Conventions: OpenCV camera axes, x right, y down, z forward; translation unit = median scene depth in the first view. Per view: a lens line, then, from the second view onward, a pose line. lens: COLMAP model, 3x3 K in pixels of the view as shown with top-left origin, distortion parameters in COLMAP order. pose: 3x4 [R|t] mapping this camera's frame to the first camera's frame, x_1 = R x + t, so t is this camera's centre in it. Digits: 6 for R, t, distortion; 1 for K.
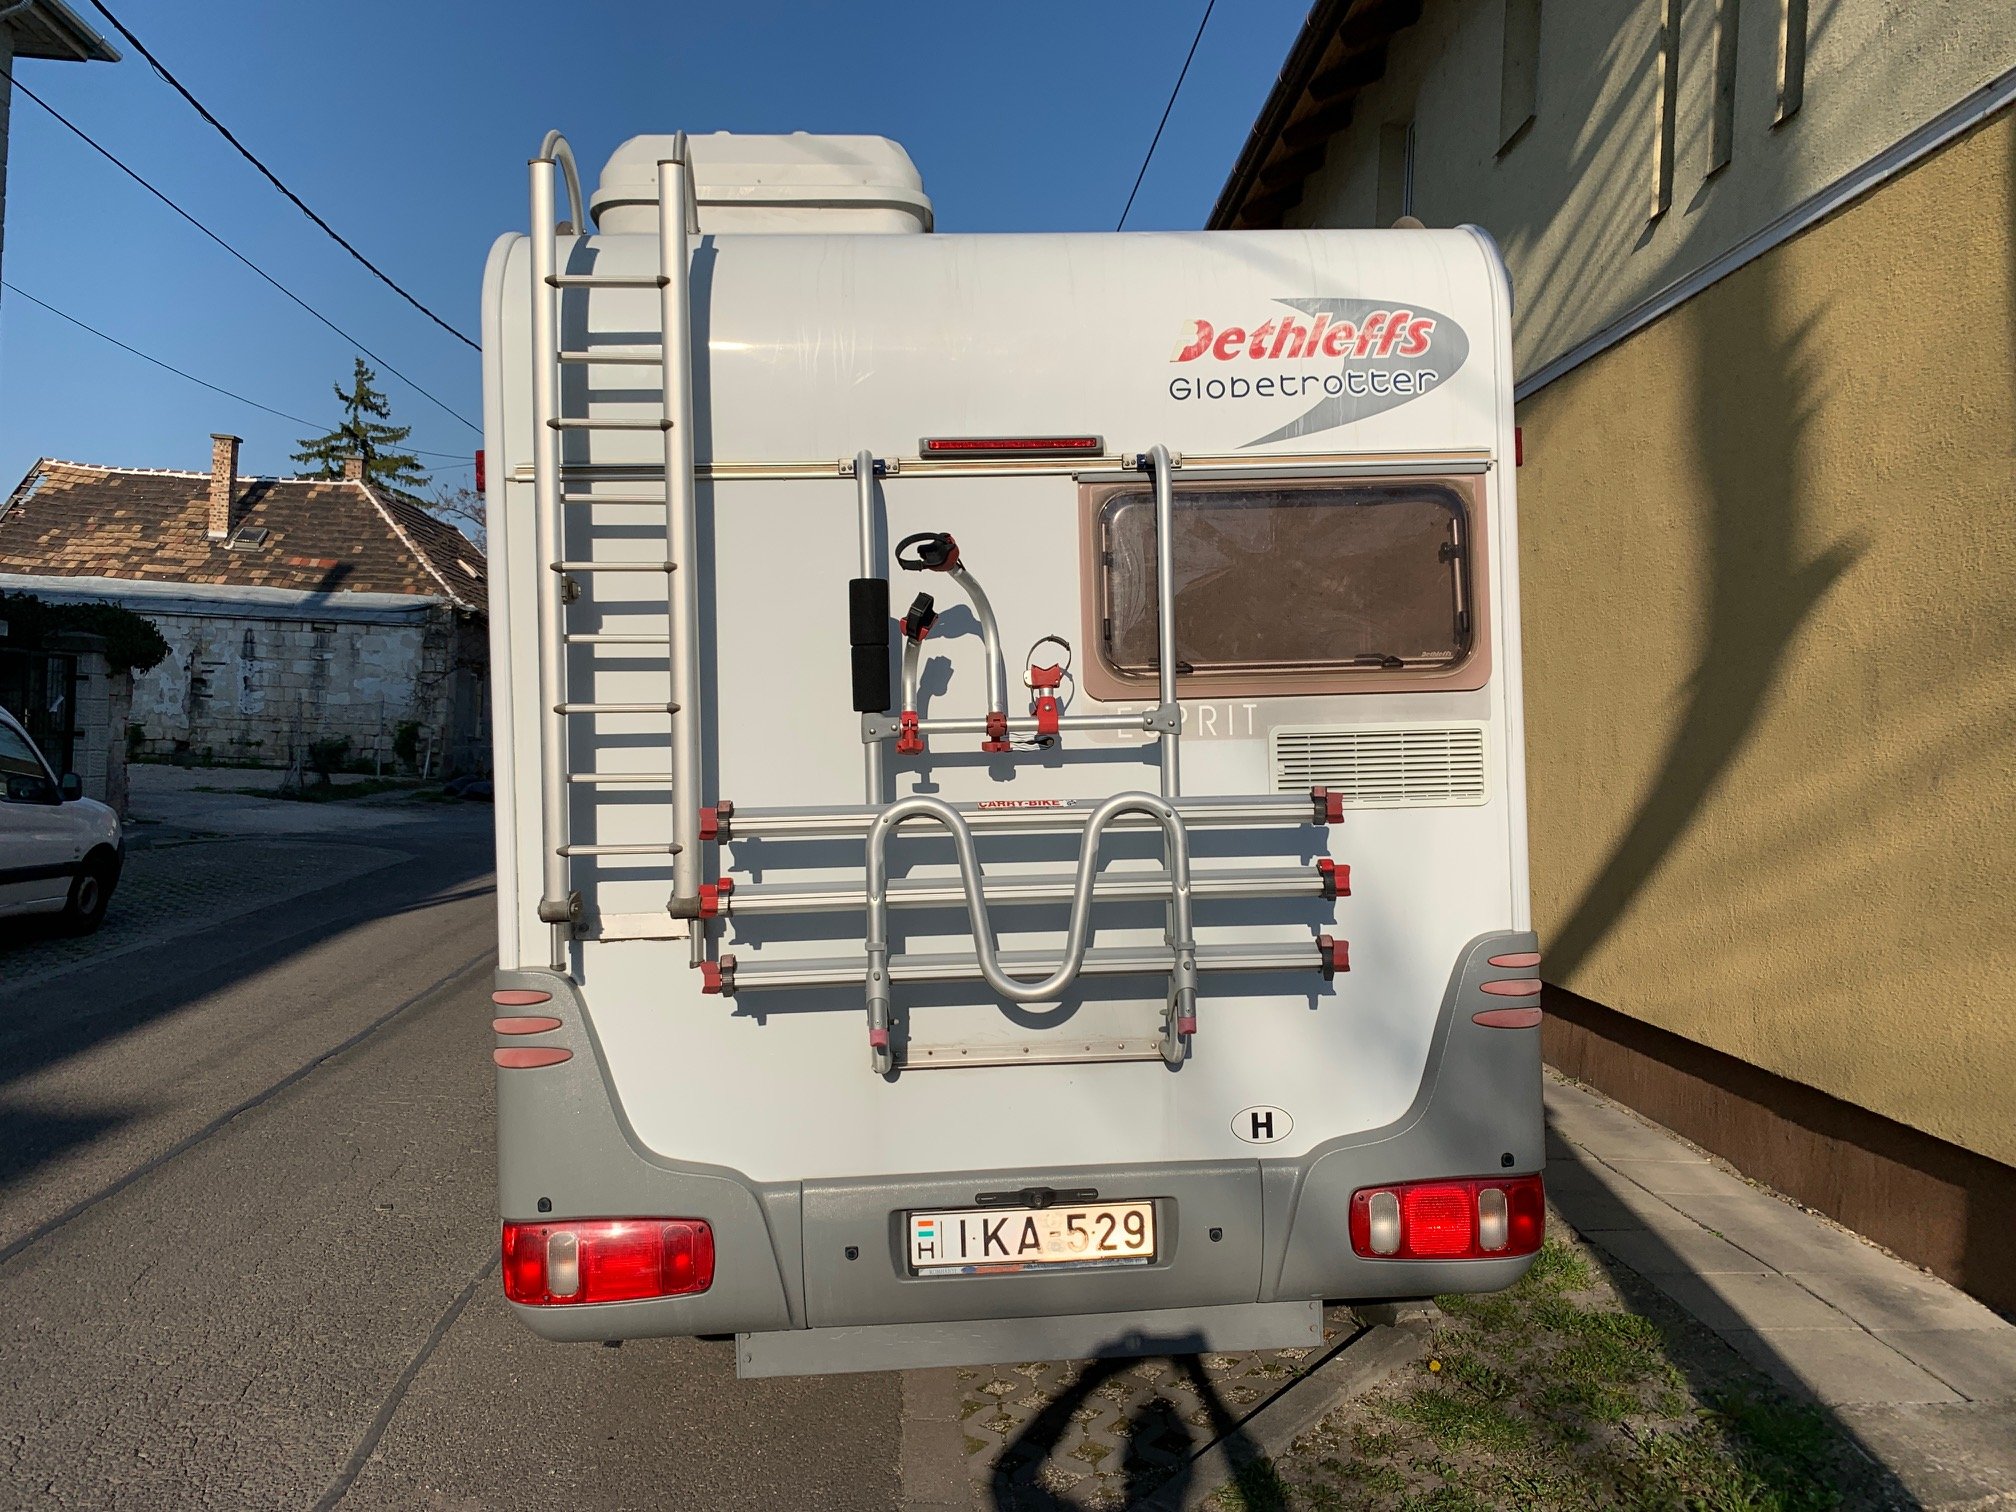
lens RADIAL K [[1548.5, 0, 1000.8], [0, 1548.5, 750.3], [0, 0, 1]] dist [-0.010117, 0.030645]
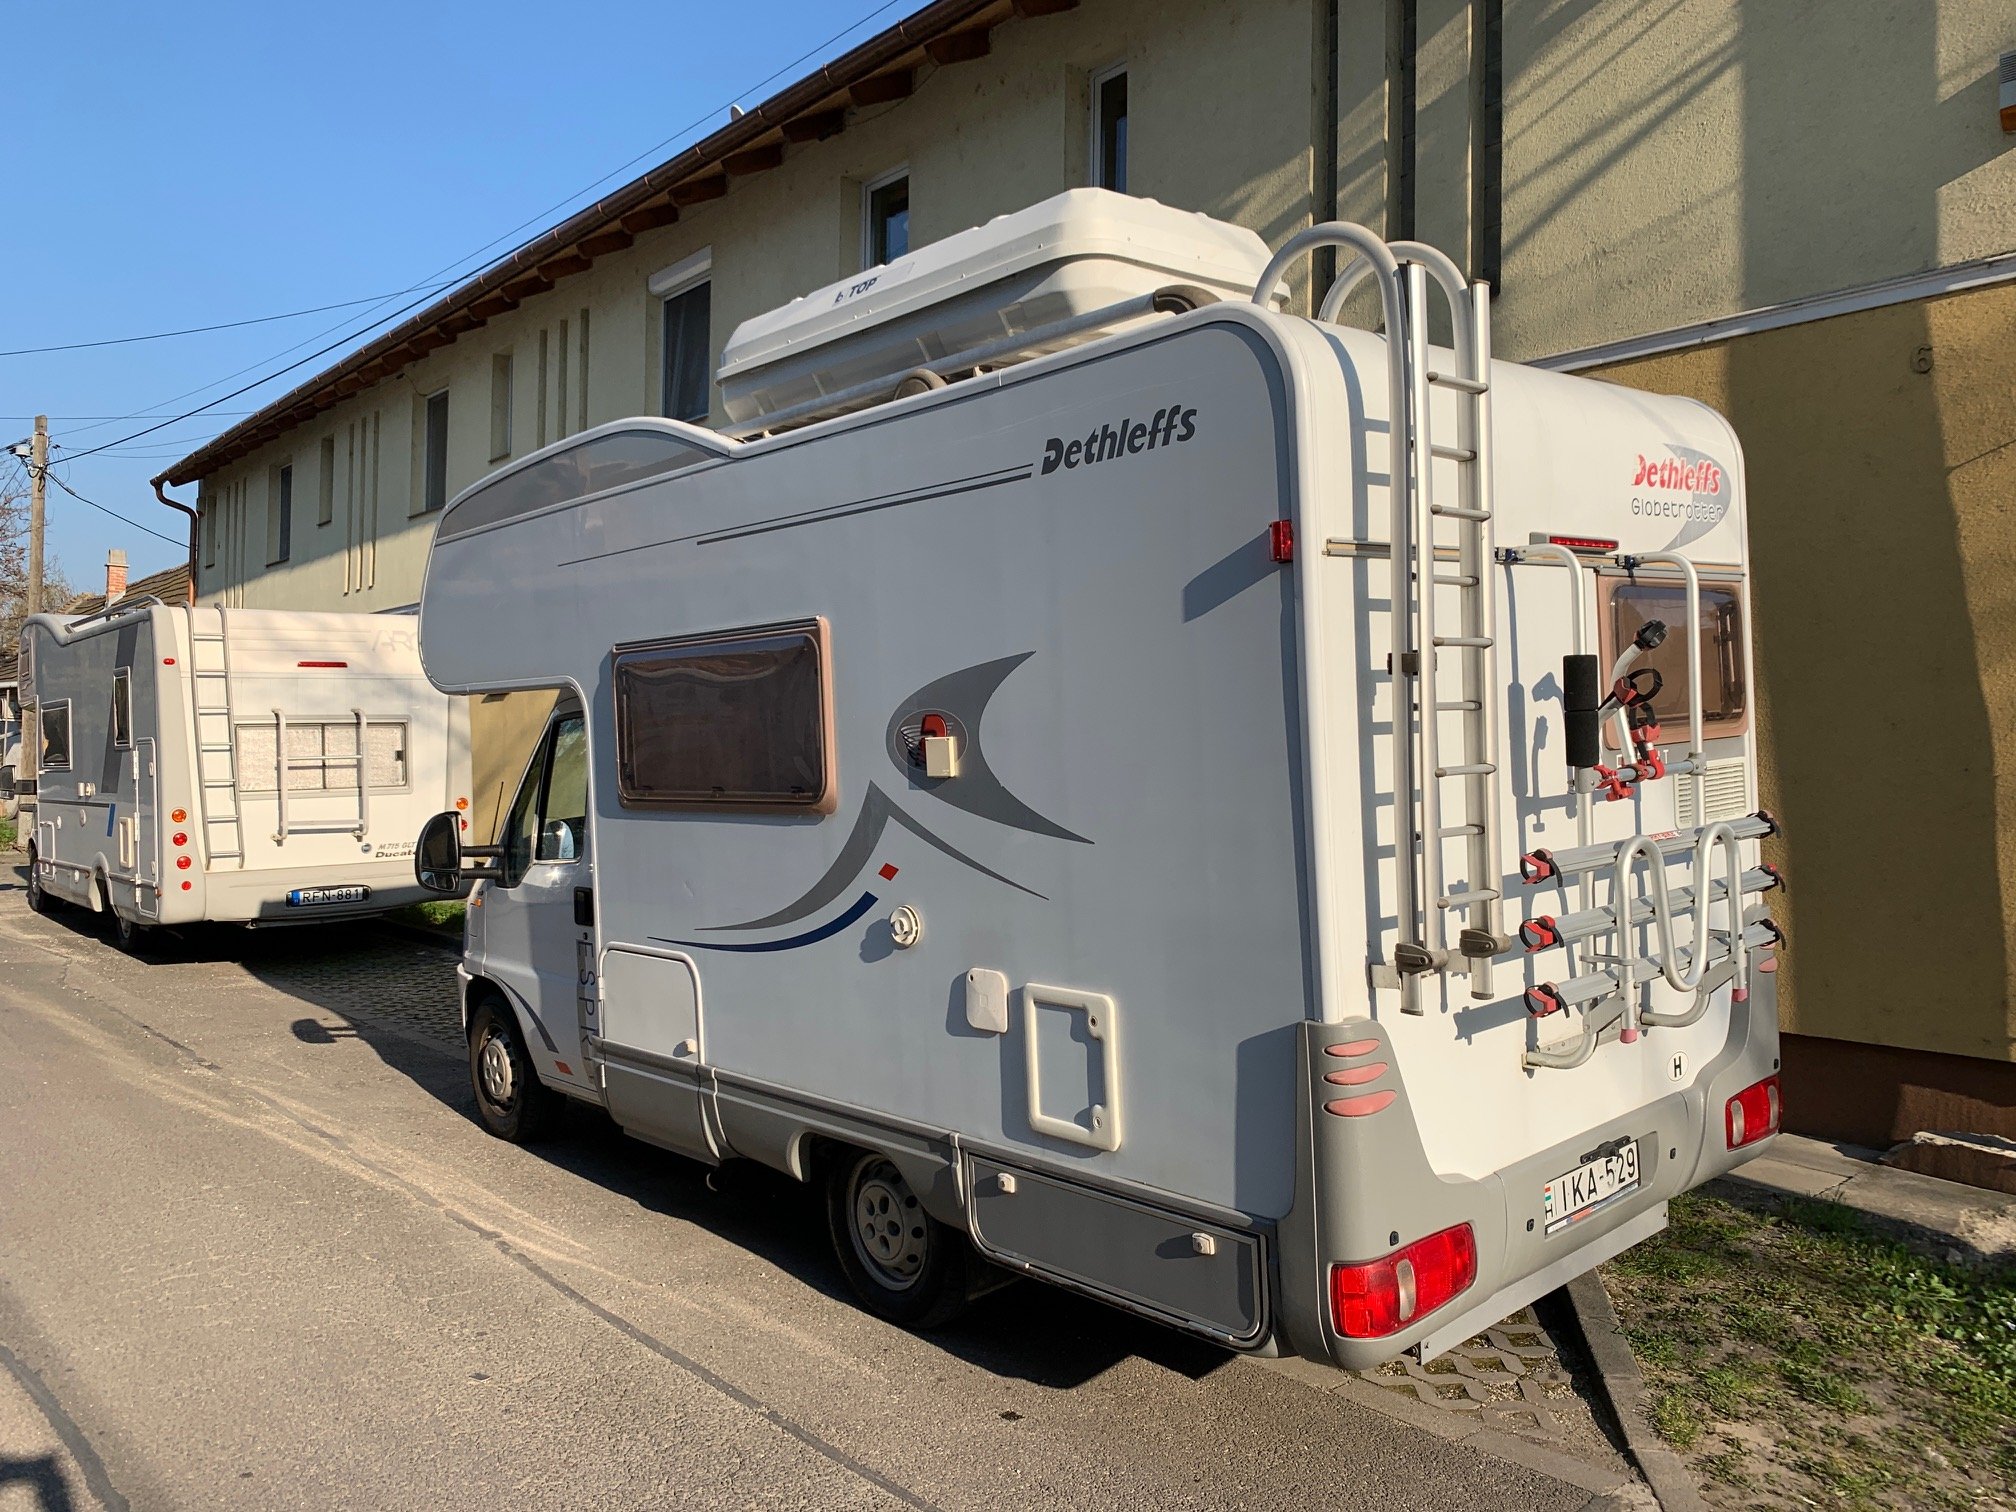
lens RADIAL K [[1548.5, 0, 999.5], [0, 1548.5, 756.8], [0, 0, 1]] dist [-0.010117, 0.030645]
pose [[0.789918, -0.029439, 0.612505, -1.100225], [0.027963, 0.999537, 0.011979, -0.055661], [-0.612574, 0.007665, 0.790376, 0.306067]]
